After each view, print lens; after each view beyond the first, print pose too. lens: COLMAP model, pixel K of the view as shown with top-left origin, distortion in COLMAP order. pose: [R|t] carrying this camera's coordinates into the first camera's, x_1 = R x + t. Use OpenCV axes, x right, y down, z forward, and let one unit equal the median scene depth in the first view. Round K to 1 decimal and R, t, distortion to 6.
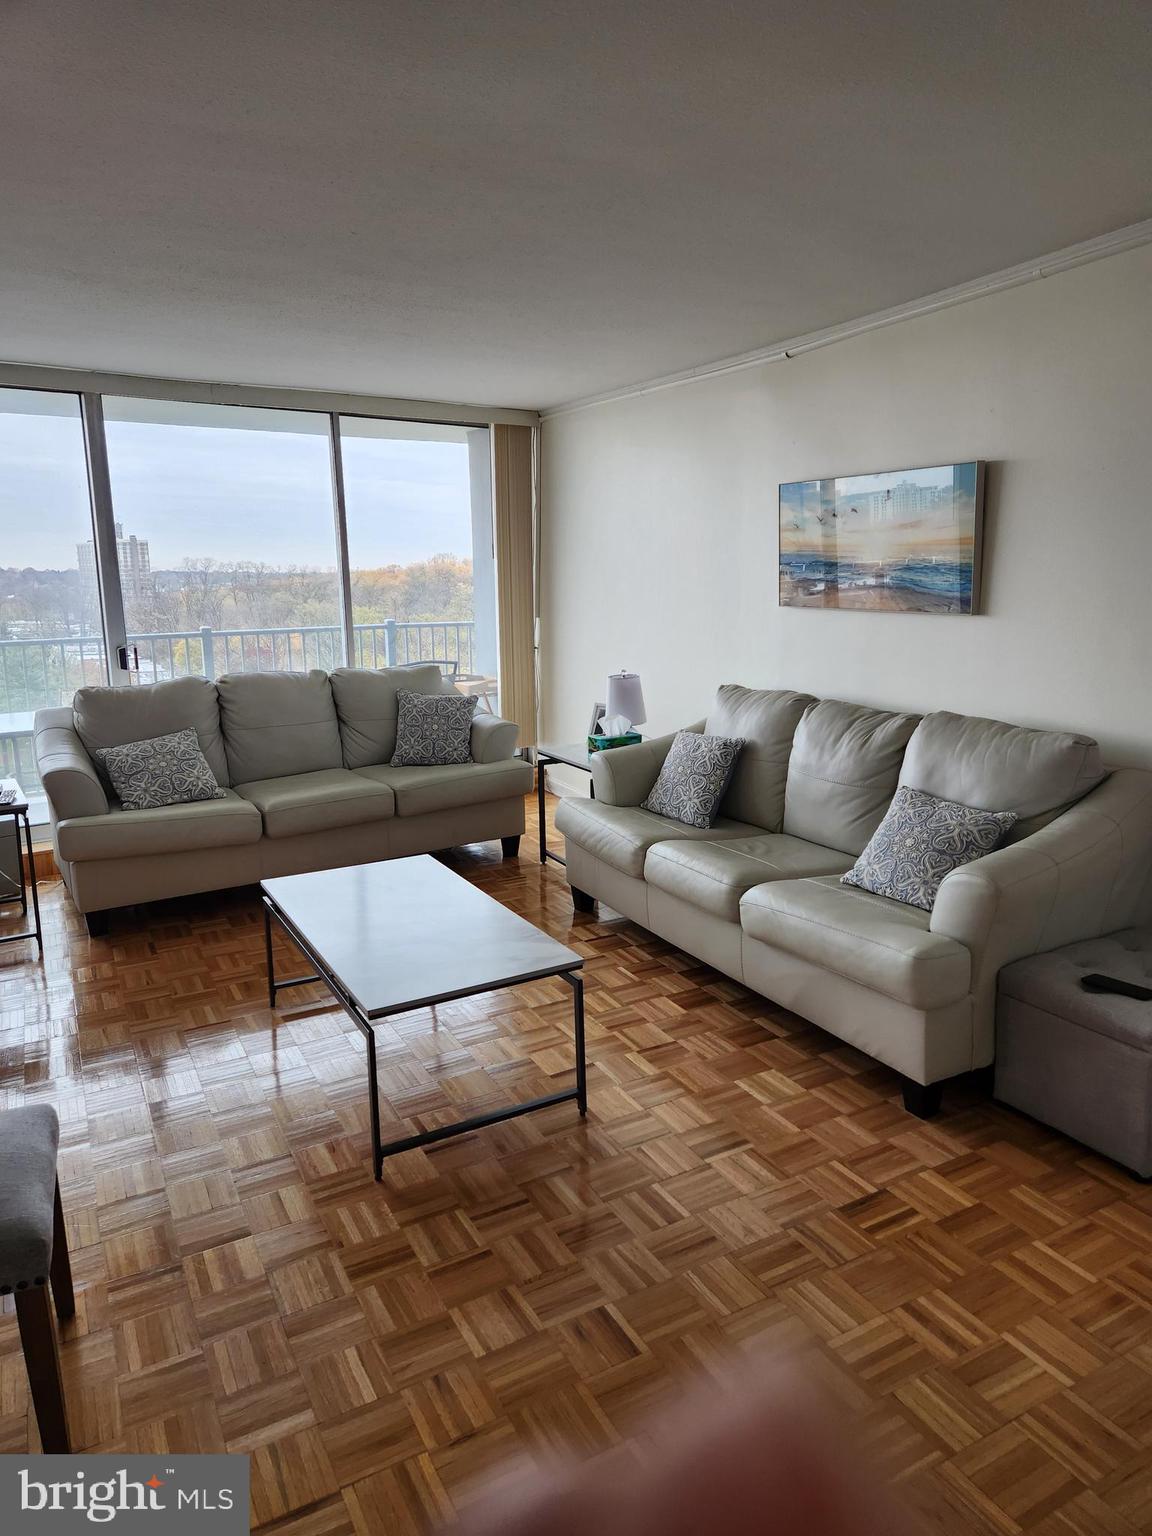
lens RADIAL K [[1015.7, 0, 590.7], [0, 1015.7, 747.5], [0, 0, 1]] dist [0.081218, -0.067117]
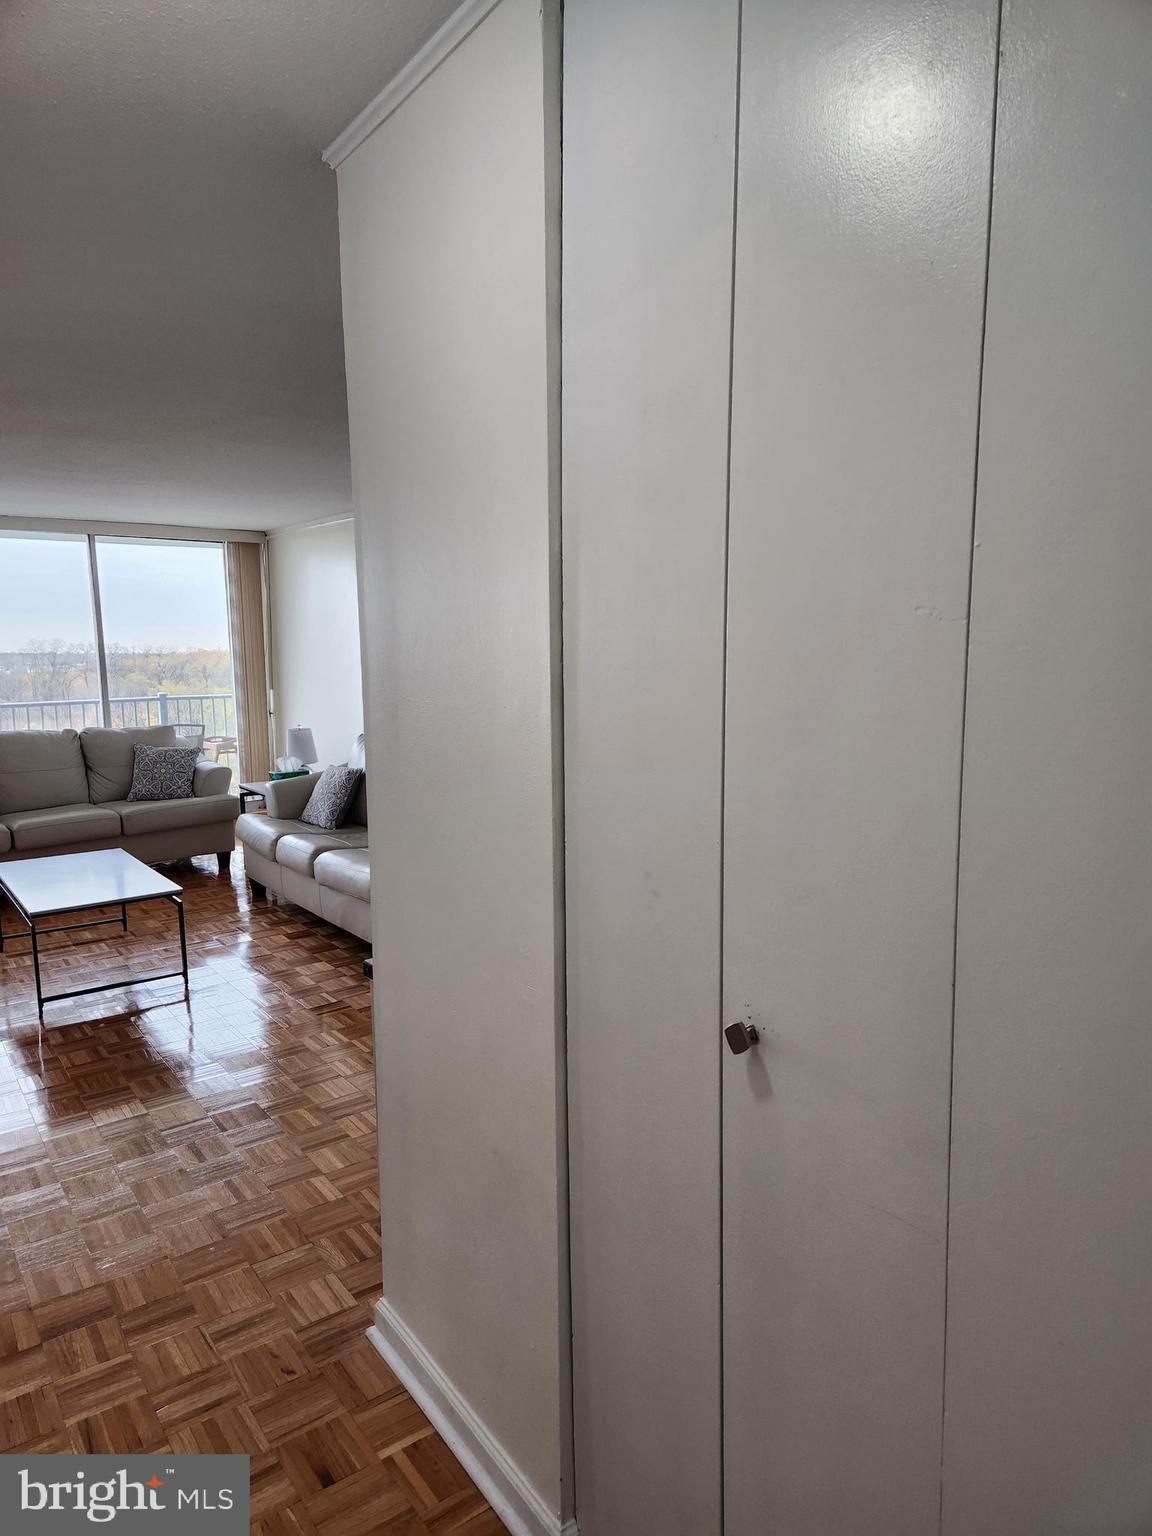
lens RADIAL K [[1015.7, 0, 585.4], [0, 1015.7, 771.7], [0, 0, 1]] dist [0.081218, -0.067117]
pose [[0.993007, -0.018311, 0.116631, 0.291721], [0.024398, 0.998402, -0.050974, 0.077283], [-0.115511, 0.053463, 0.991866, -0.477997]]
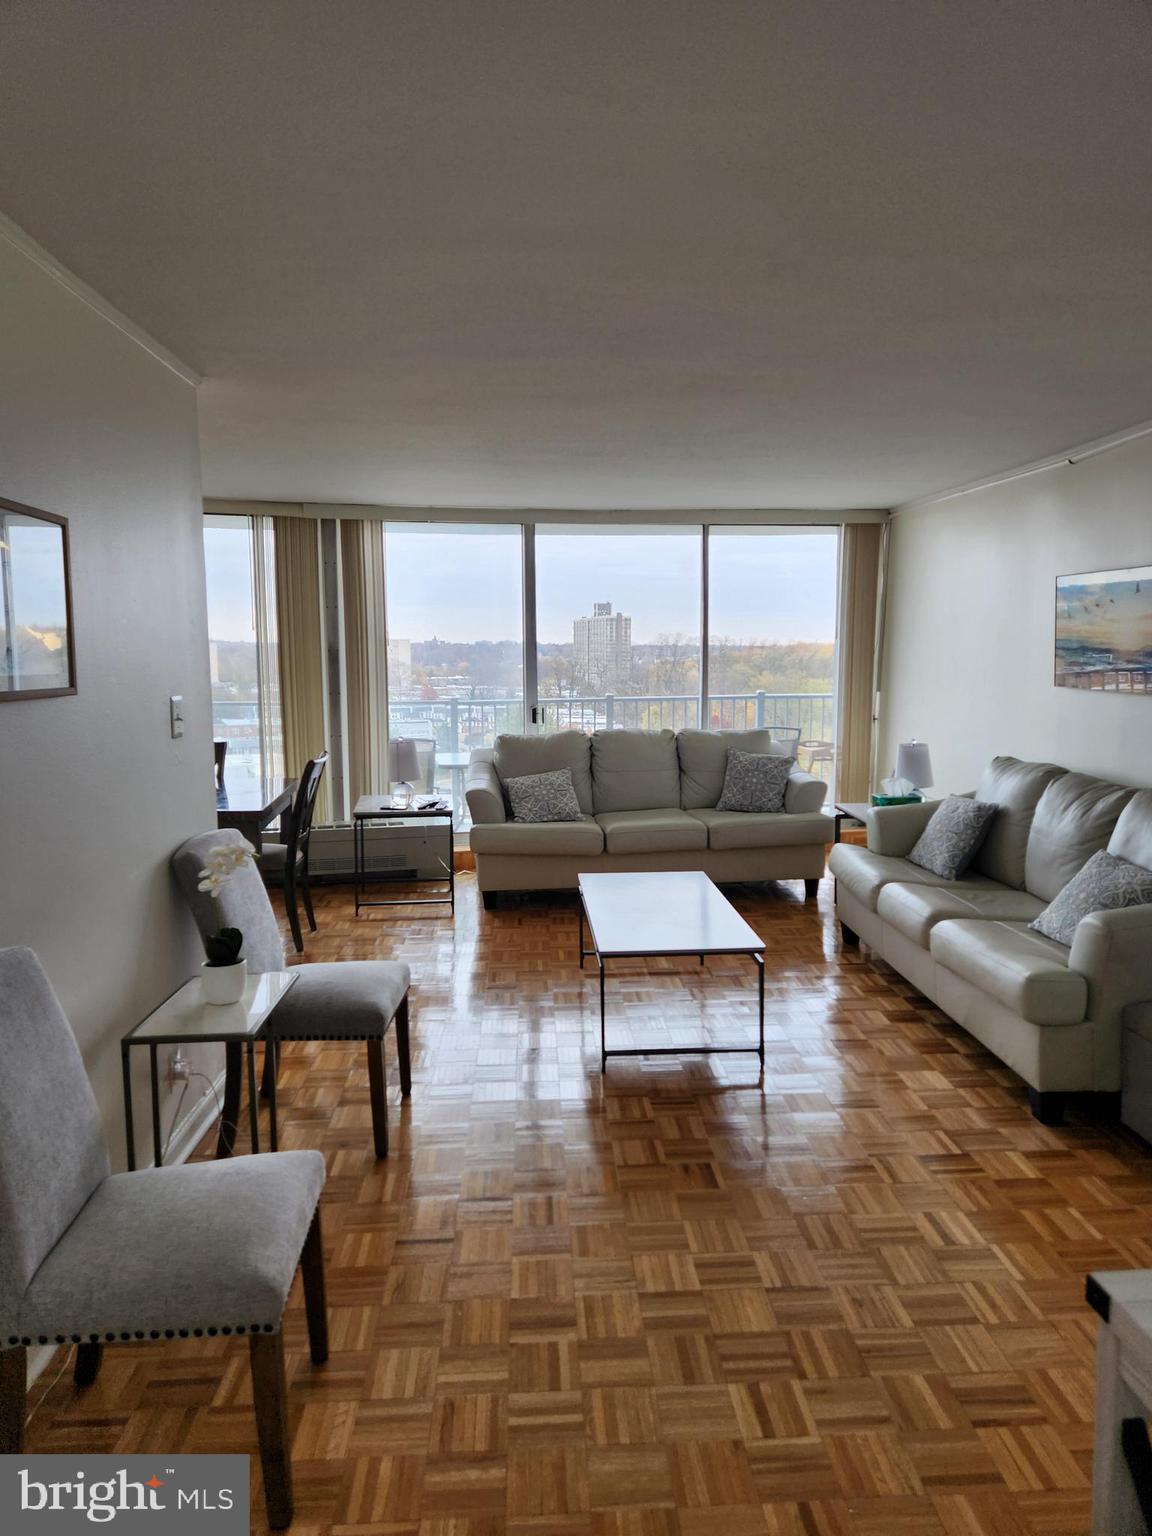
lens RADIAL K [[1015.7, 0, 568.7], [0, 1015.7, 753.1], [0, 0, 1]] dist [0.081218, -0.067117]
pose [[0.896633, 0.053381, -0.439545, 0.216910], [-0.081430, 0.995654, -0.045192, 0.024580], [0.435223, 0.076313, 0.897083, -0.210653]]
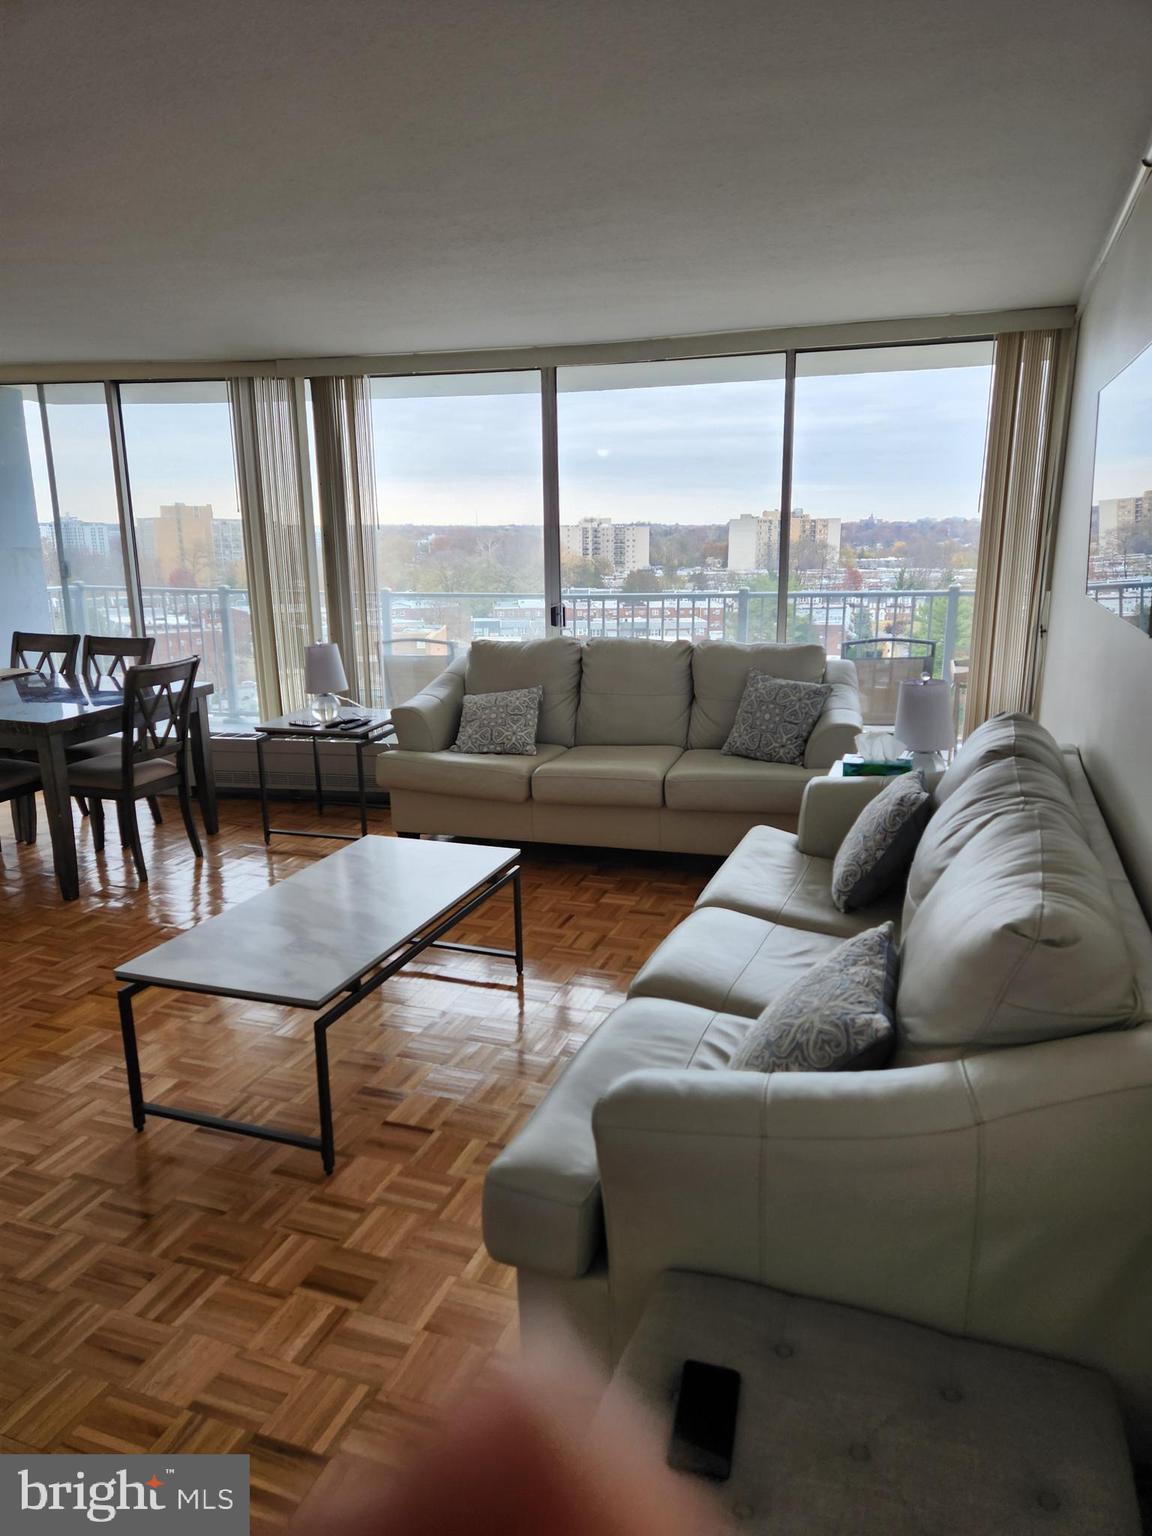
lens RADIAL K [[1015.7, 0, 568.9], [0, 1015.7, 761.7], [0, 0, 1]] dist [0.081218, -0.067117]
pose [[0.646332, 0.170497, -0.743765, 0.478785], [-0.124997, 0.985208, 0.117222, -0.077597], [0.752749, 0.017204, 0.658083, 0.379106]]
